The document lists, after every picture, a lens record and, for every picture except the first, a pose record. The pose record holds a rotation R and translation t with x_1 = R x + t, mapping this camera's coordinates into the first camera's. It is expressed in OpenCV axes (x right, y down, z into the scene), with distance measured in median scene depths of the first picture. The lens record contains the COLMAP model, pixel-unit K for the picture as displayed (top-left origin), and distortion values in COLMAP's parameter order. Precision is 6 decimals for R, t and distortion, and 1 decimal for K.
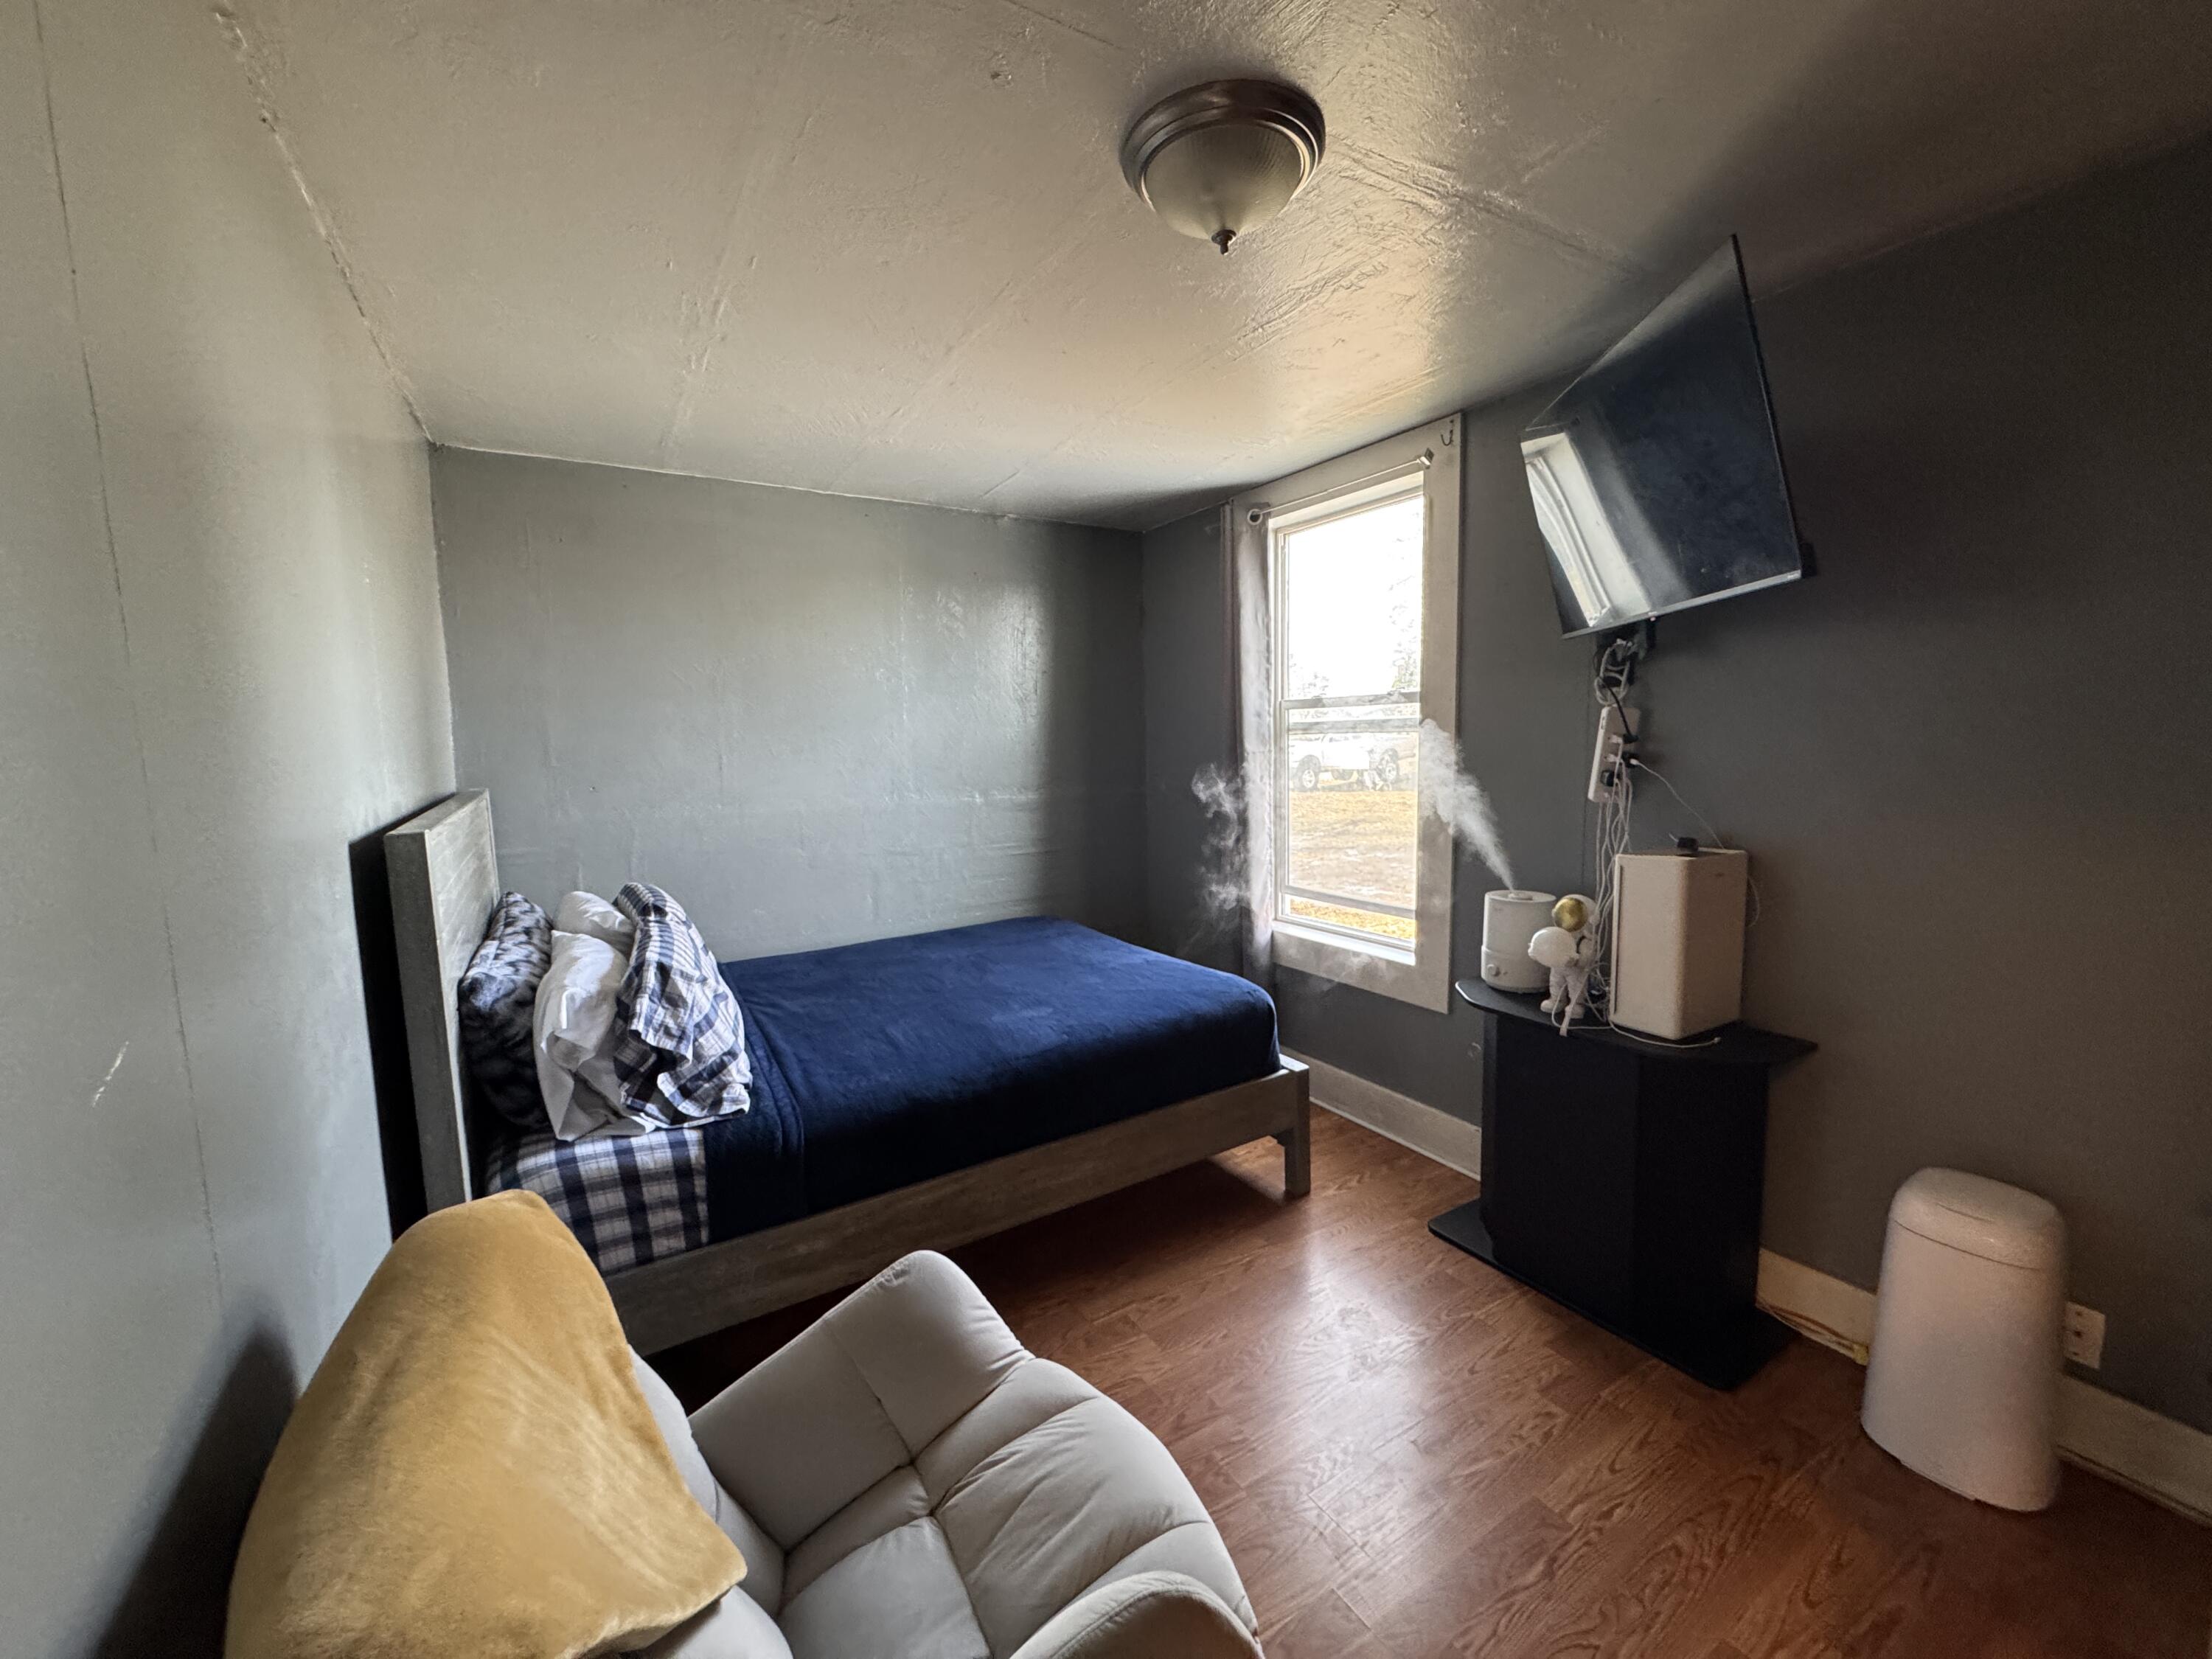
lens RADIAL K [[879.3, 0, 1104.8], [0, 879.3, 829.9], [0, 0, 1]] dist [-0.004607, 0.000964]
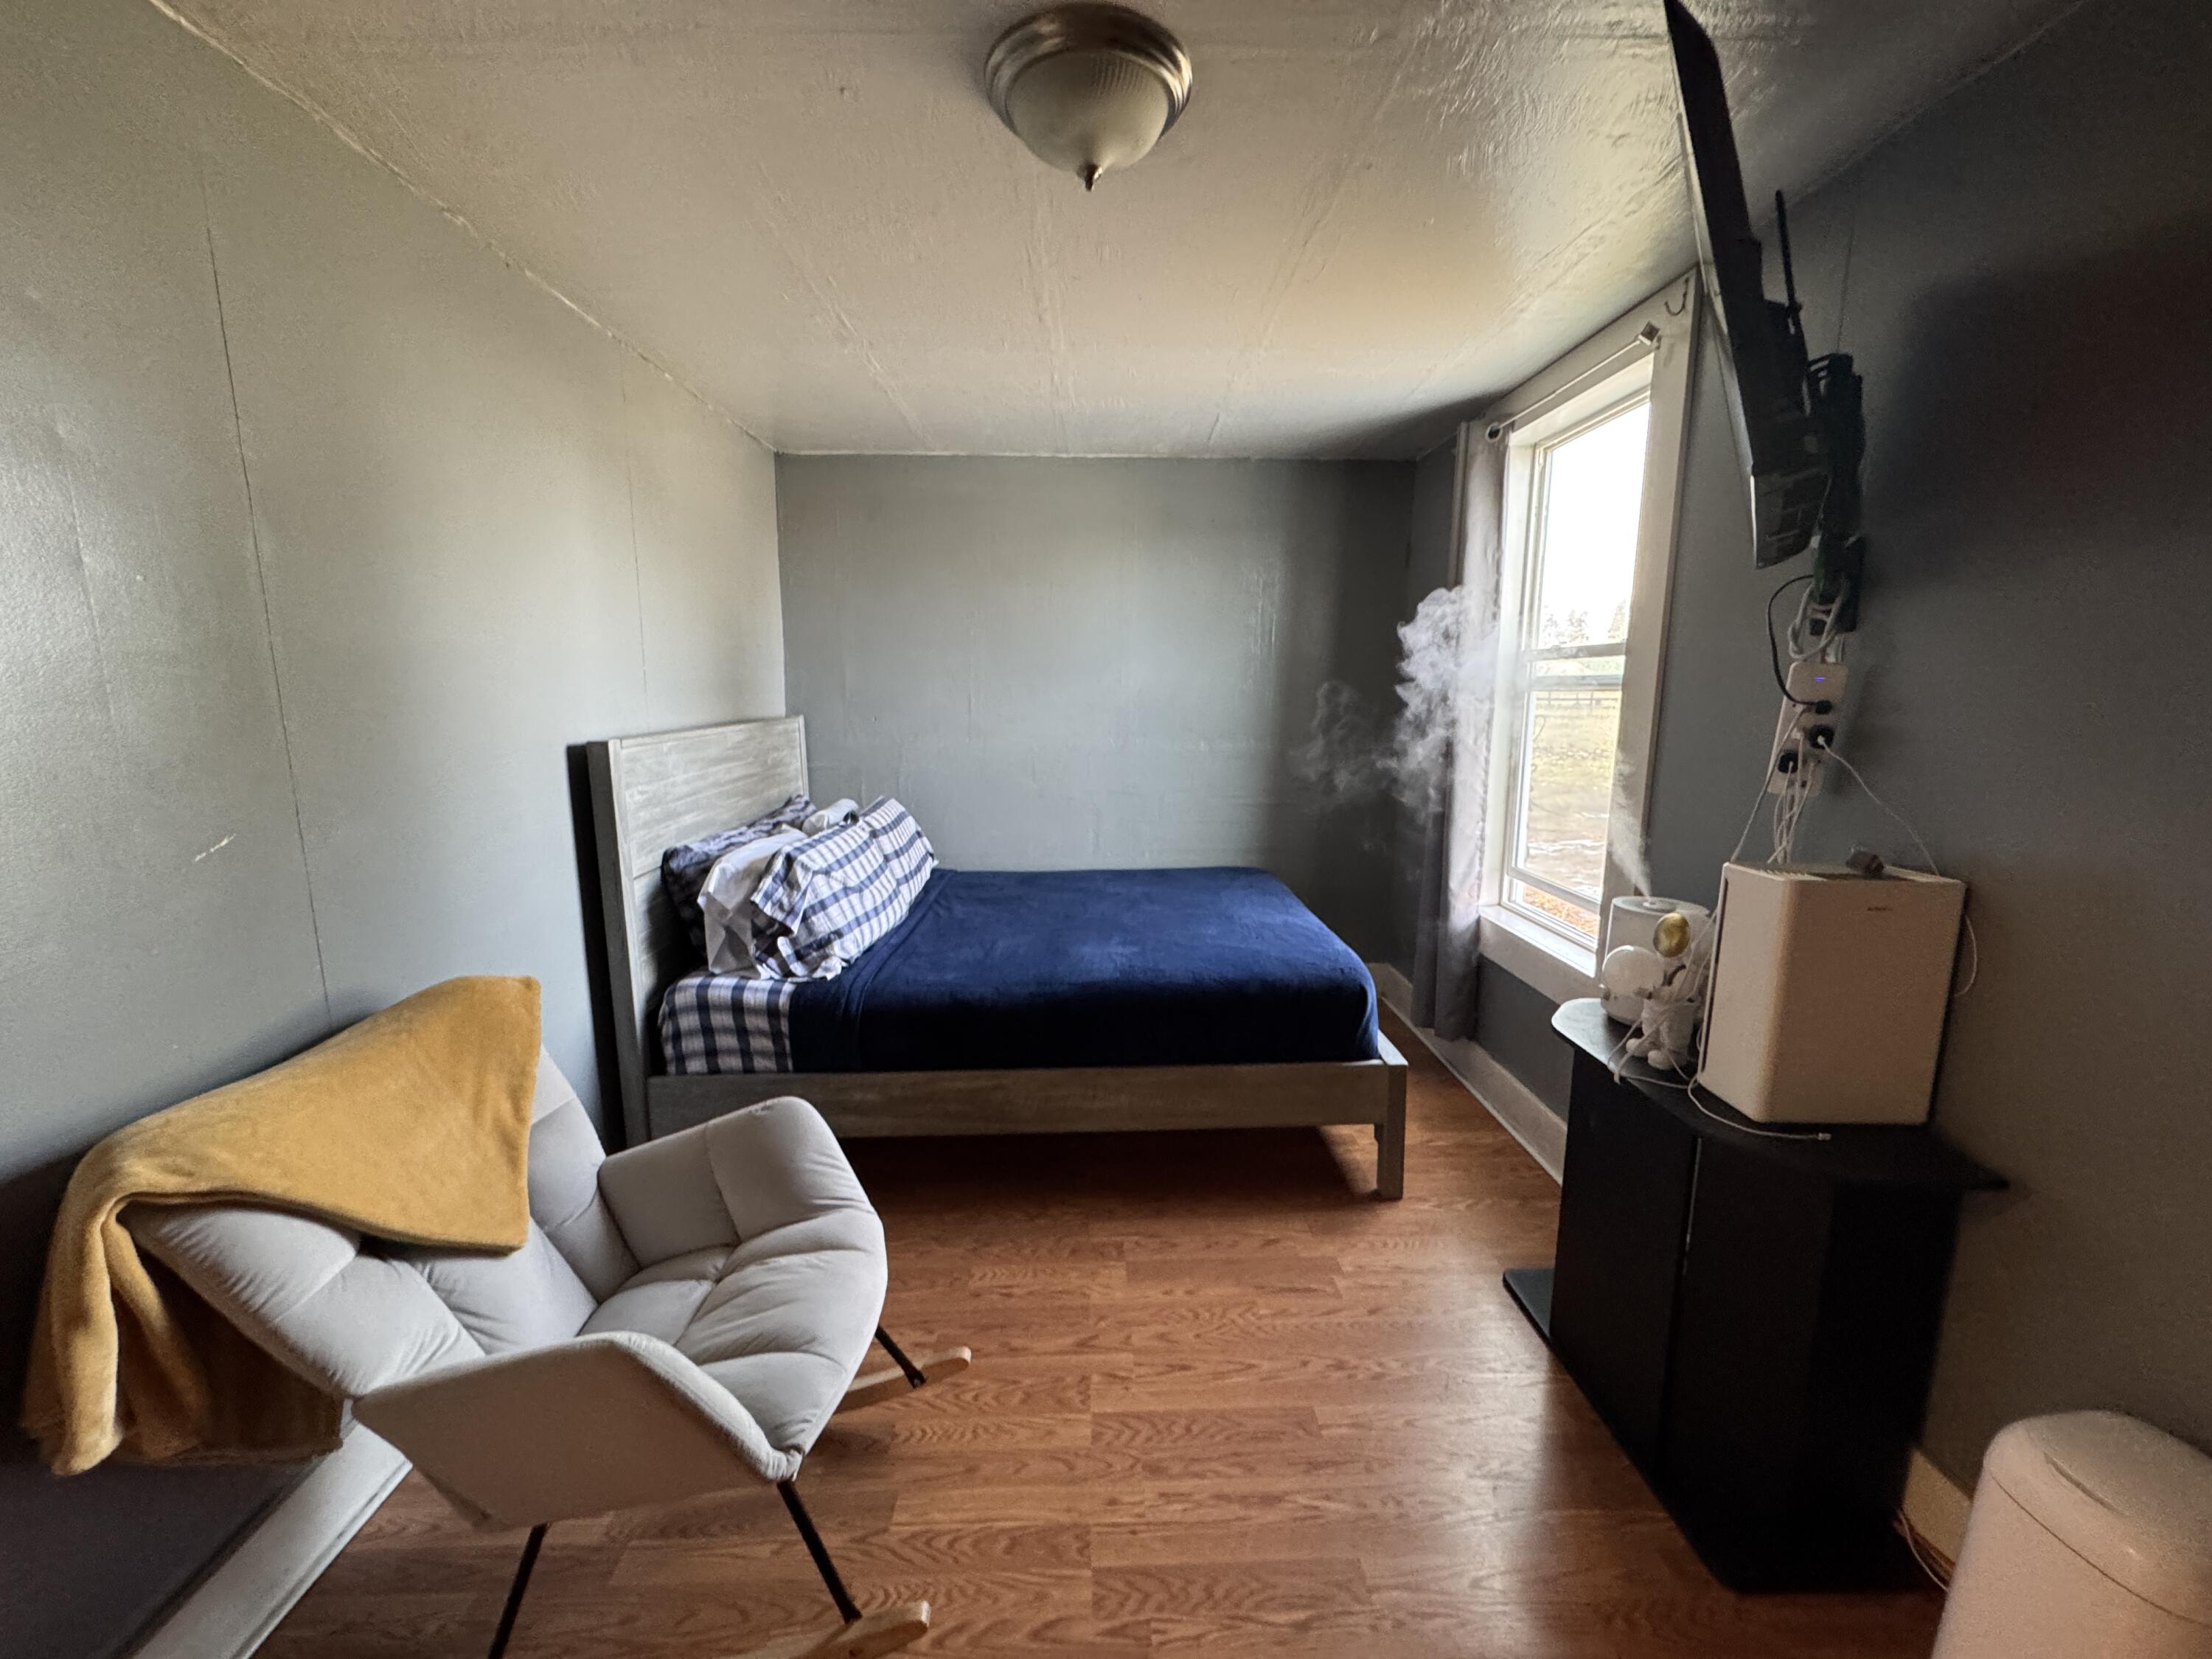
lens RADIAL K [[879.3, 0, 1106.7], [0, 879.3, 831.5], [0, 0, 1]] dist [-0.004607, 0.000964]
pose [[0.865397, 0.103873, -0.490202, 0.526452], [-0.074430, 0.994073, 0.079245, -0.019514], [0.495528, -0.032093, 0.867999, 0.105666]]
